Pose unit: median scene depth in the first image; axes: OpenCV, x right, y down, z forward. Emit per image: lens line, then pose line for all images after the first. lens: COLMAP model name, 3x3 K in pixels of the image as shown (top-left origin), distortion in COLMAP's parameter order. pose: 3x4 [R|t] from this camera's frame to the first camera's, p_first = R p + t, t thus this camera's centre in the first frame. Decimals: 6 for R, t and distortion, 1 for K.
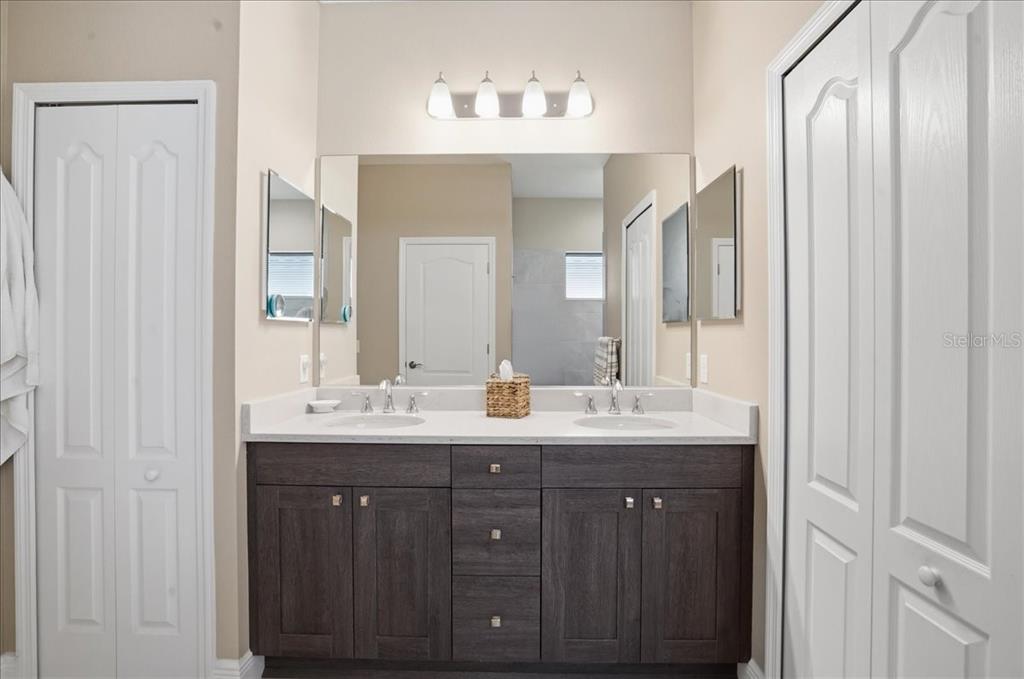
lens RADIAL K [[482.8, 0, 511.0], [0, 482.8, 334.0], [0, 0, 1]] dist [-0.051062, 0.011232]
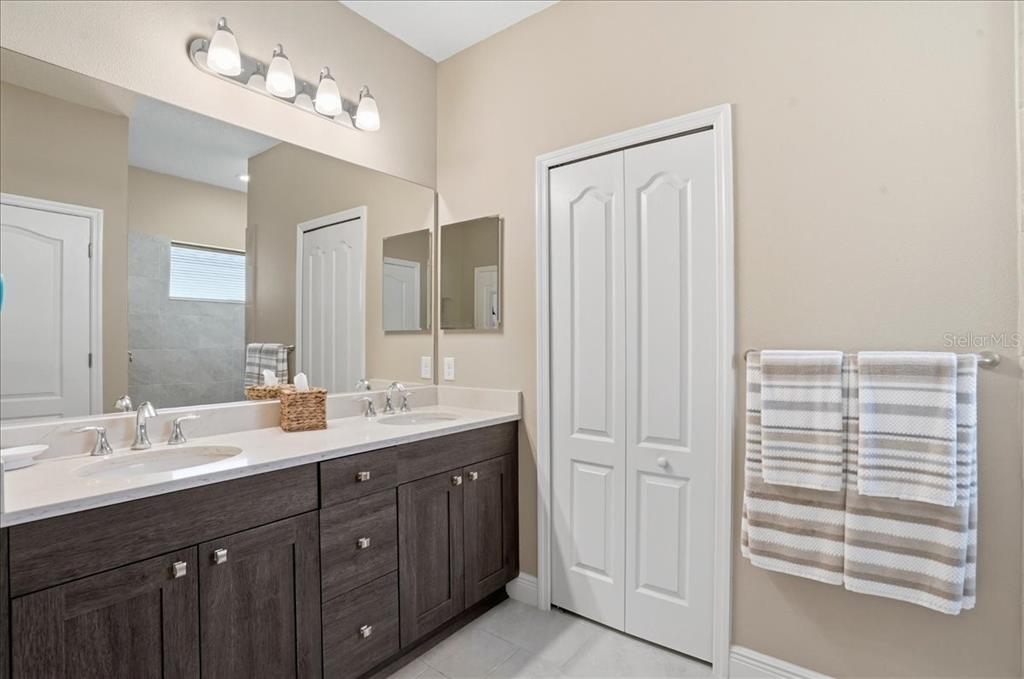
lens RADIAL K [[482.8, 0, 519.4], [0, 482.8, 340.2], [0, 0, 1]] dist [-0.051062, 0.011232]
pose [[0.590198, -0.000406, 0.807259, -0.630643], [0.000358, 1.000000, 0.000241, -0.001363], [-0.807259, 0.000146, 0.590198, 0.157143]]
